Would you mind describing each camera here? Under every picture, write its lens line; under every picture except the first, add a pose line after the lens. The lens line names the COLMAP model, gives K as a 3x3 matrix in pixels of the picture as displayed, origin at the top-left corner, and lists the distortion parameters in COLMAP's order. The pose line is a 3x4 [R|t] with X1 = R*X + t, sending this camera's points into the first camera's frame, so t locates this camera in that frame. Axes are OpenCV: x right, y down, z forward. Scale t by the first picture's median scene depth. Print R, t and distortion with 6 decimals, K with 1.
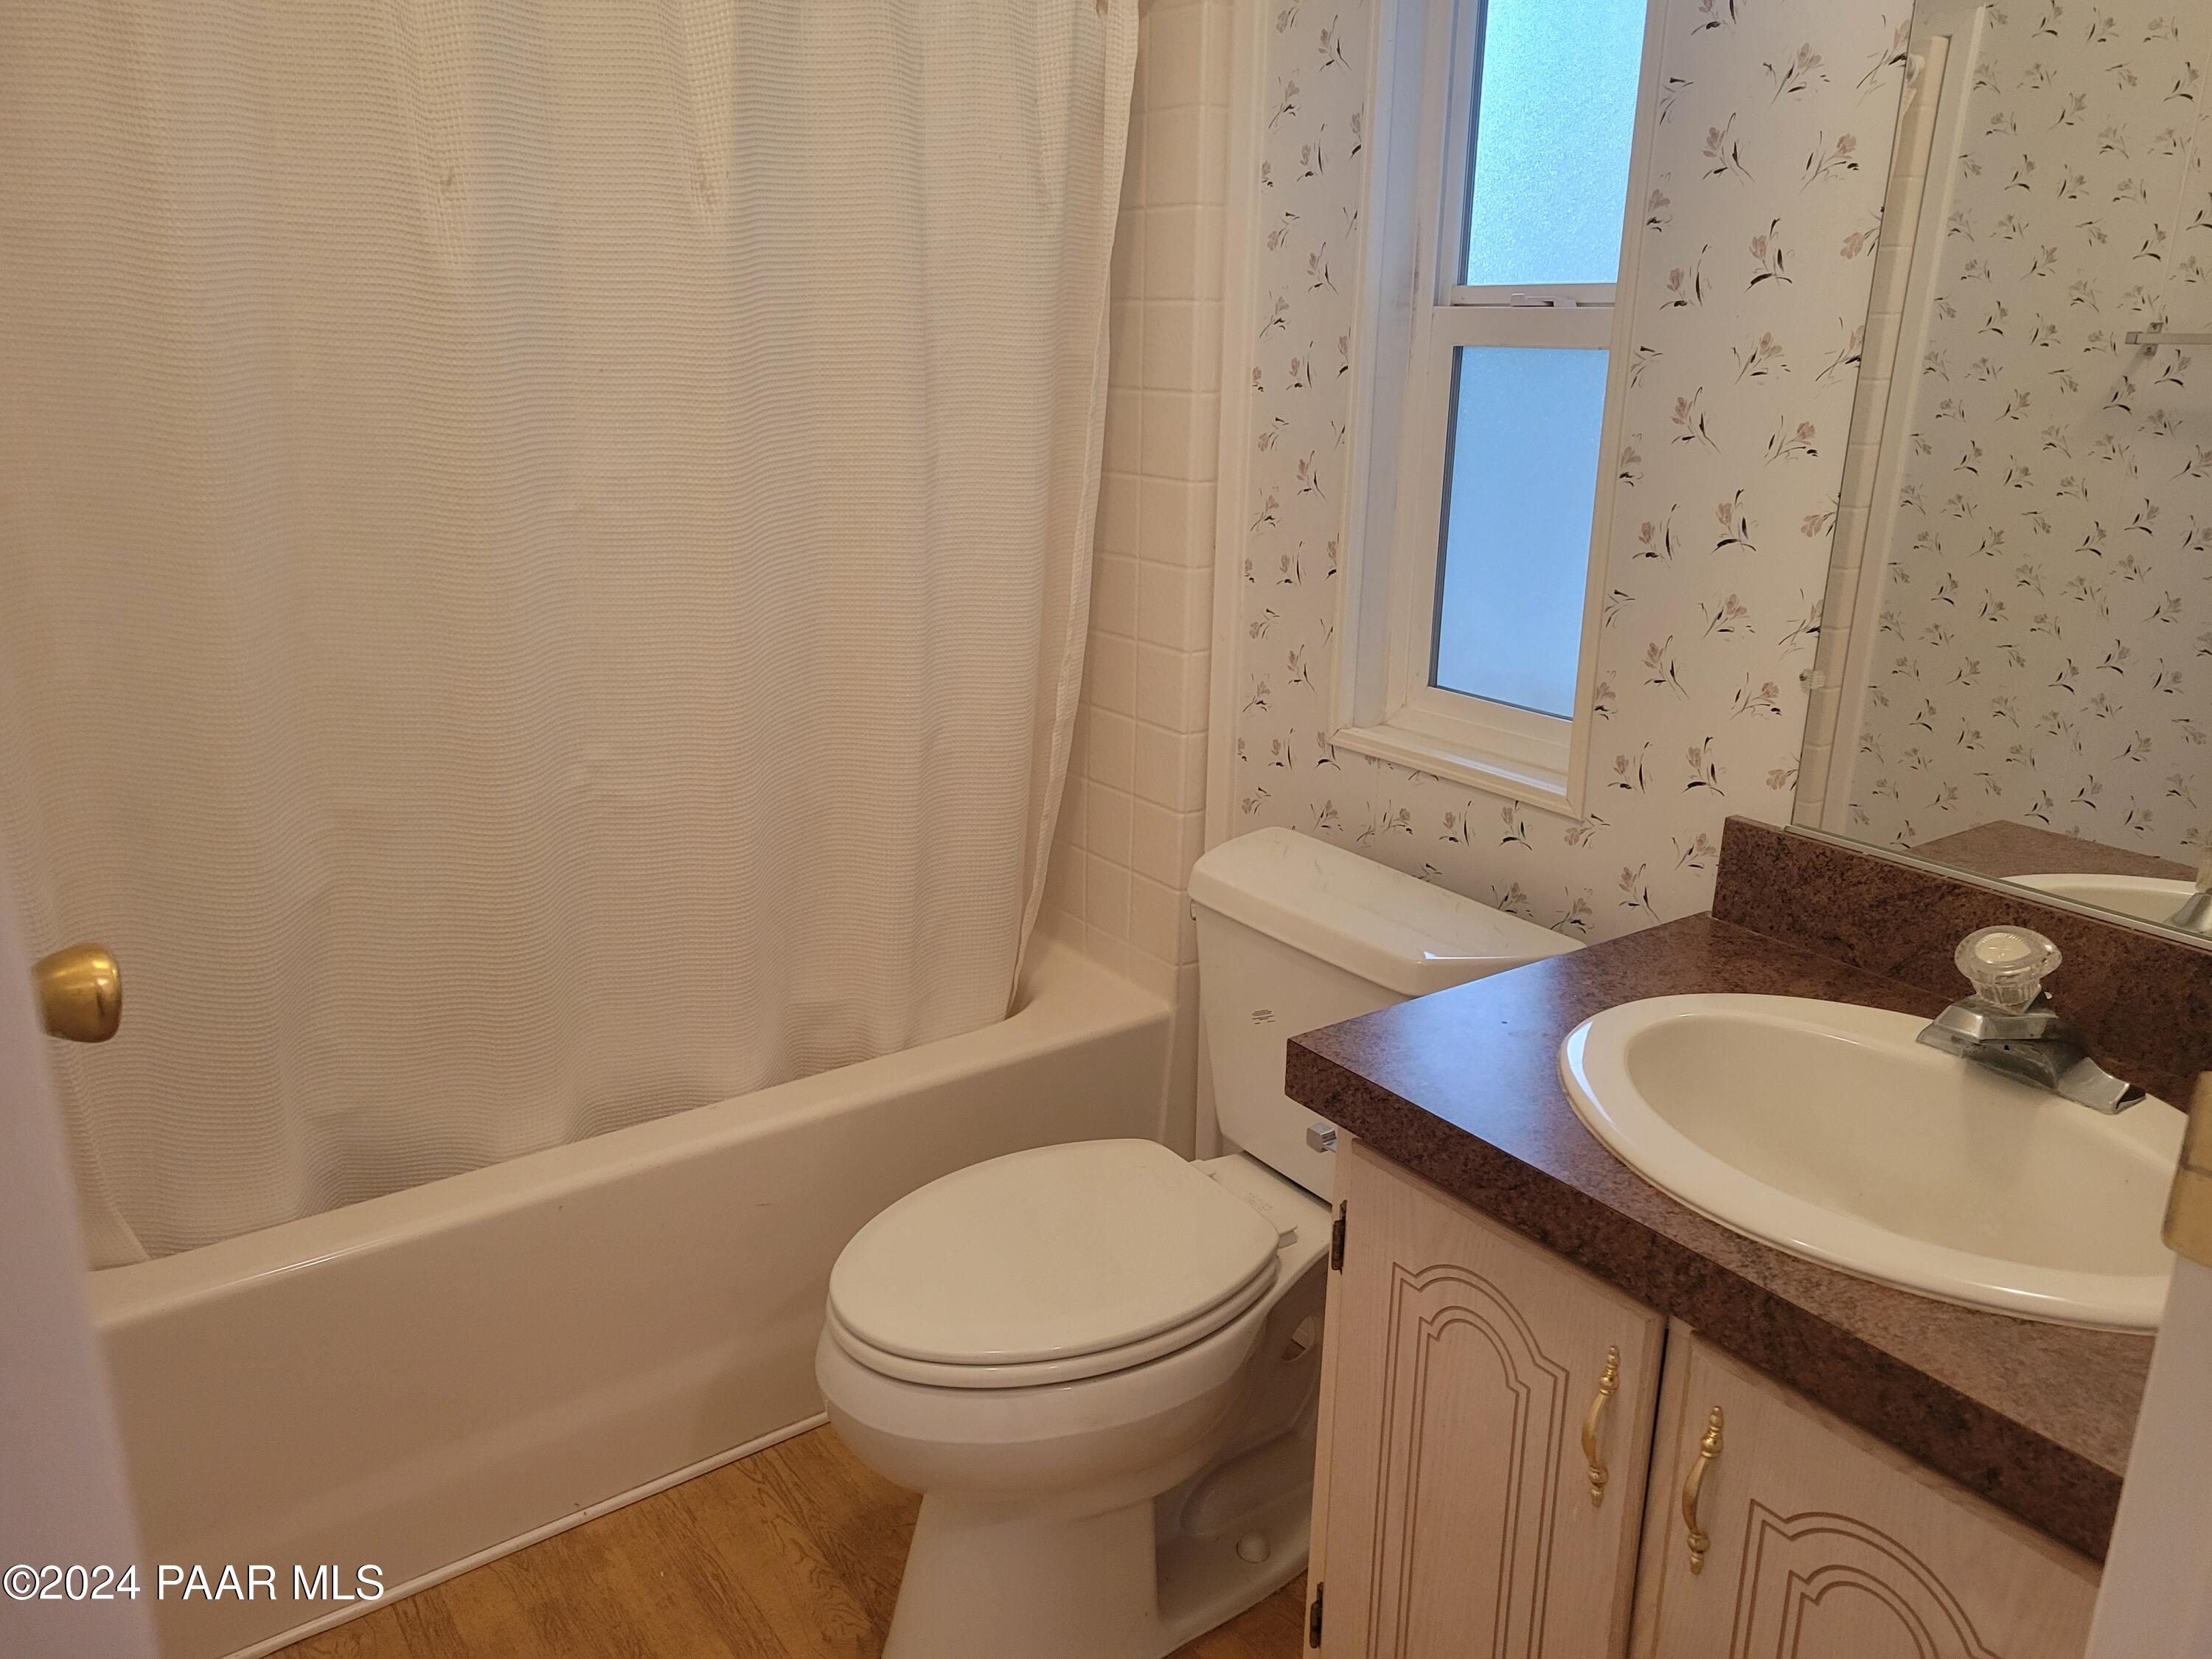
lens RADIAL K [[1645.7, 0, 1117.8], [0, 1645.7, 820.3], [0, 0, 1]] dist [0.046877, -0.027897]
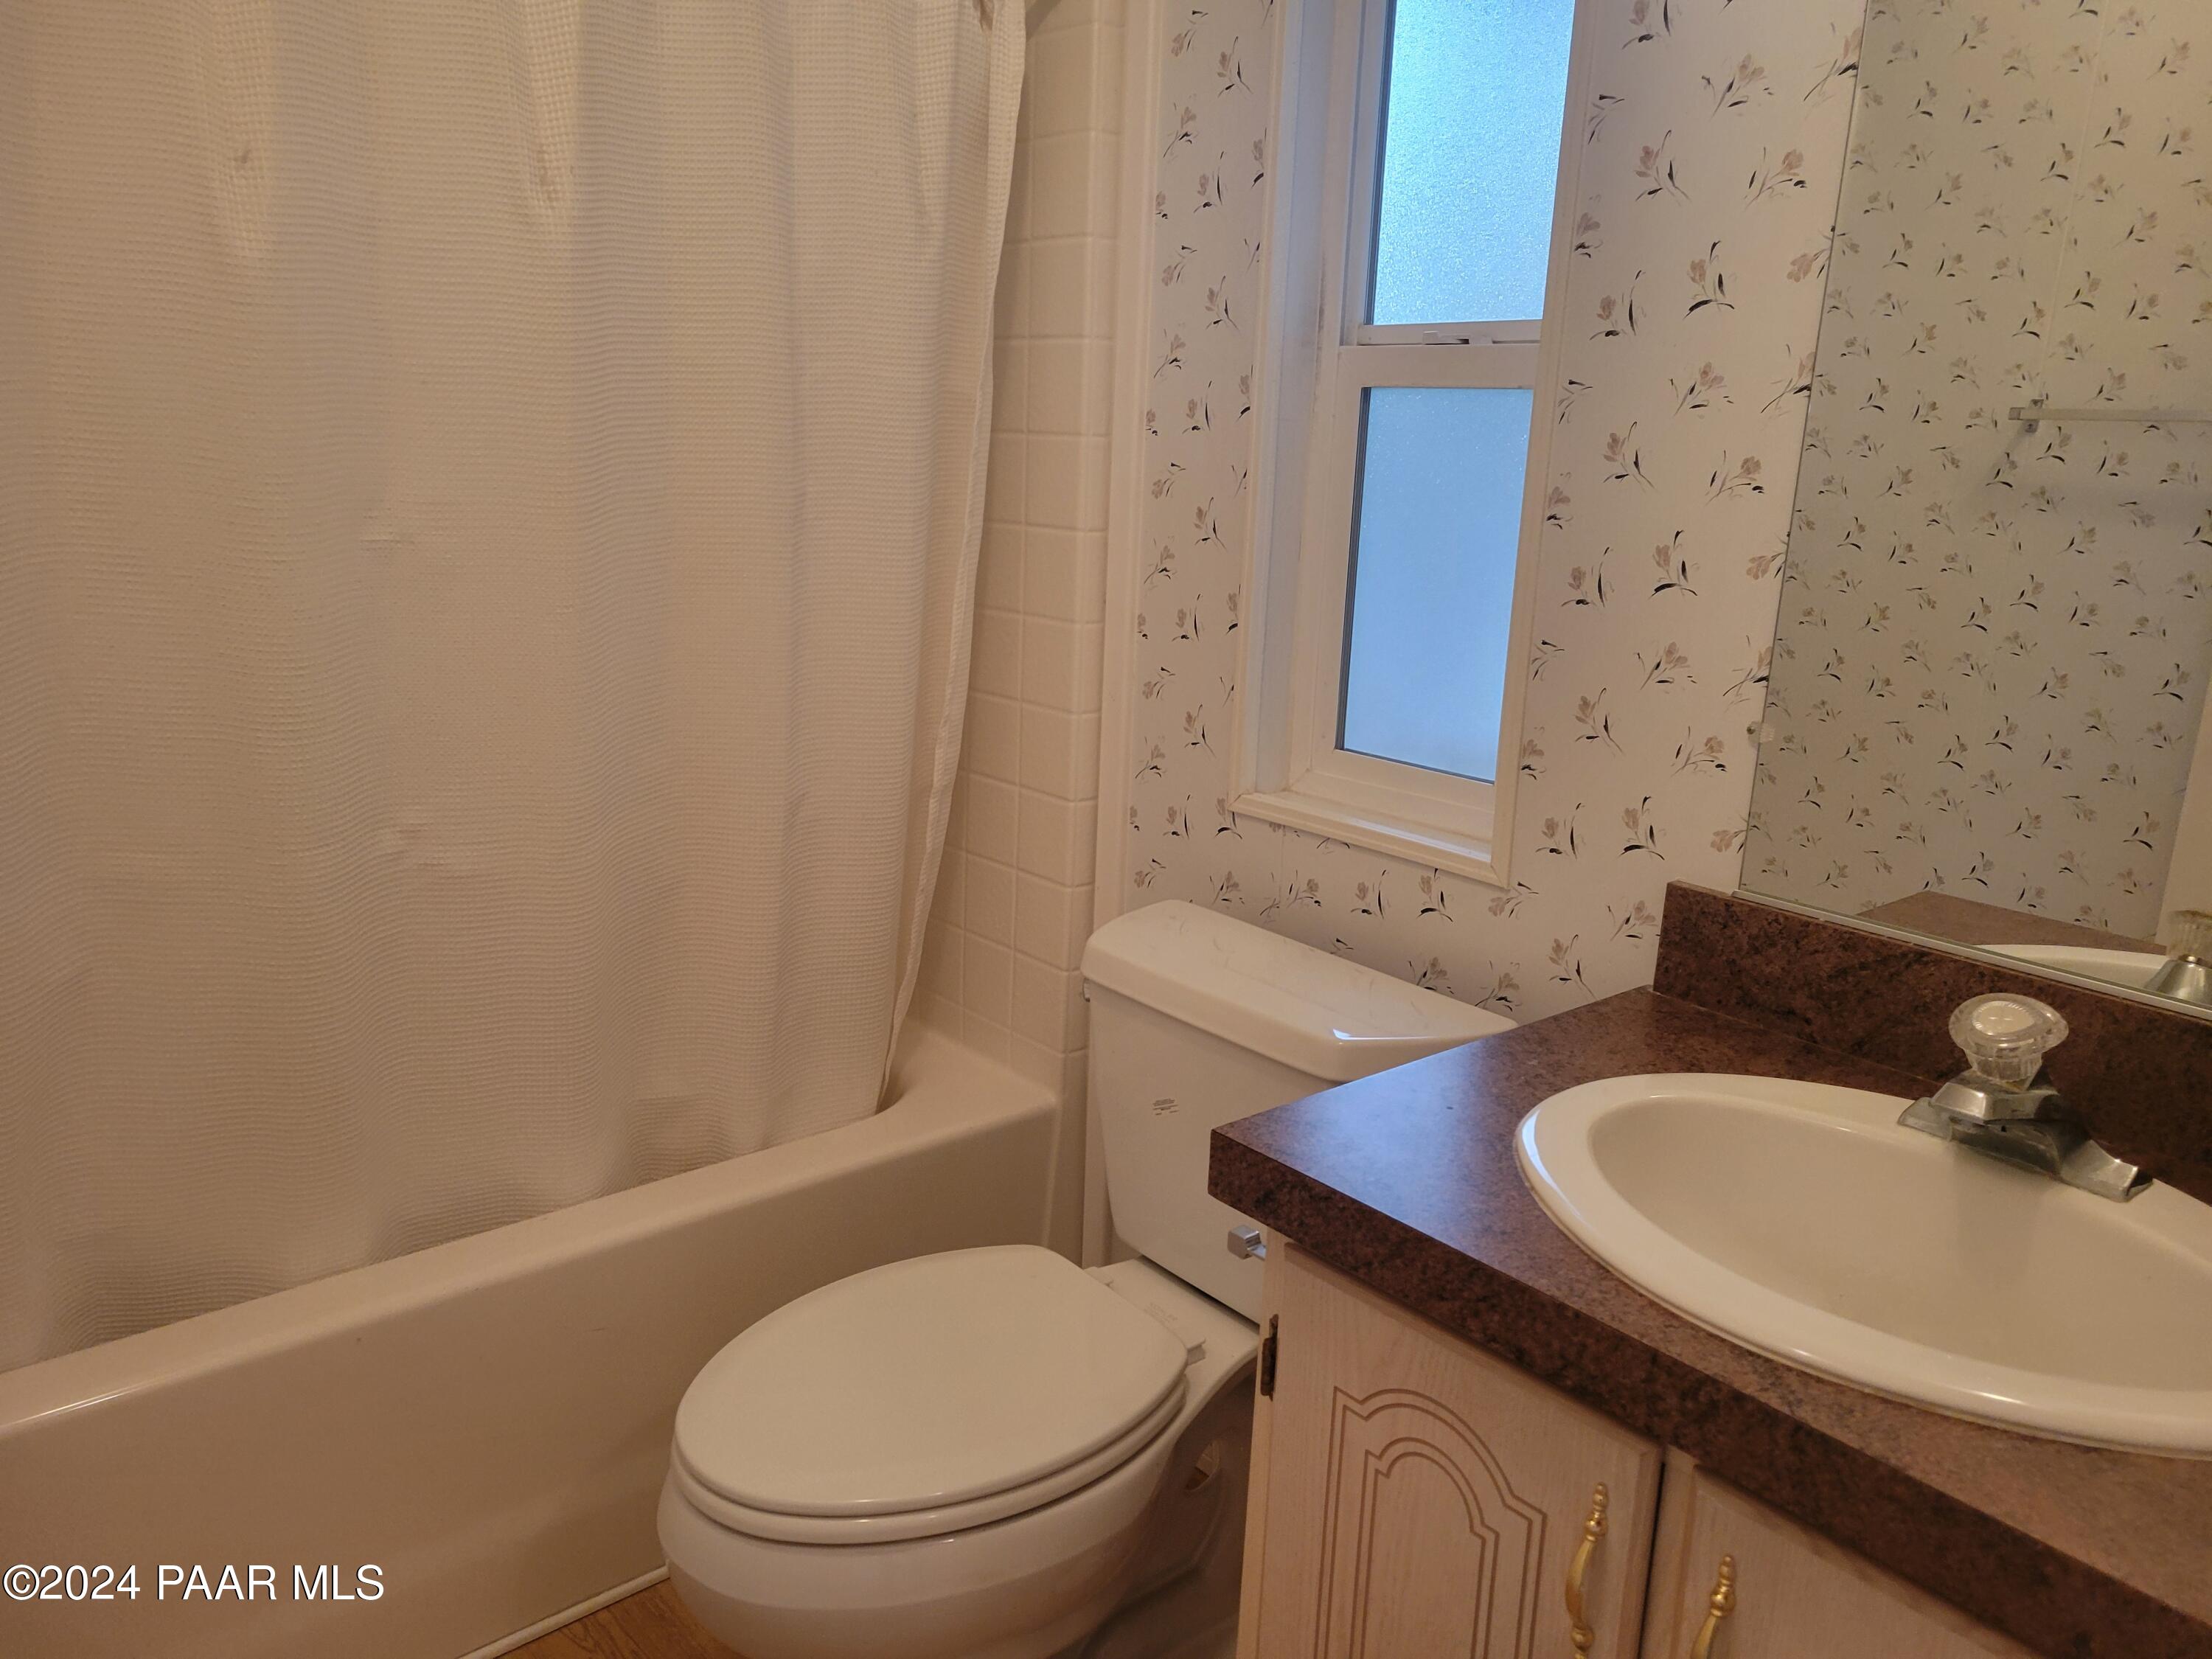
lens RADIAL K [[1645.7, 0, 1113.0], [0, 1645.7, 836.0], [0, 0, 1]] dist [0.046877, -0.027897]
pose [[0.996676, 0.001607, 0.081448, -0.016023], [0.002277, 0.998865, -0.047570, 0.014430], [-0.081433, 0.047598, 0.995542, 0.097821]]
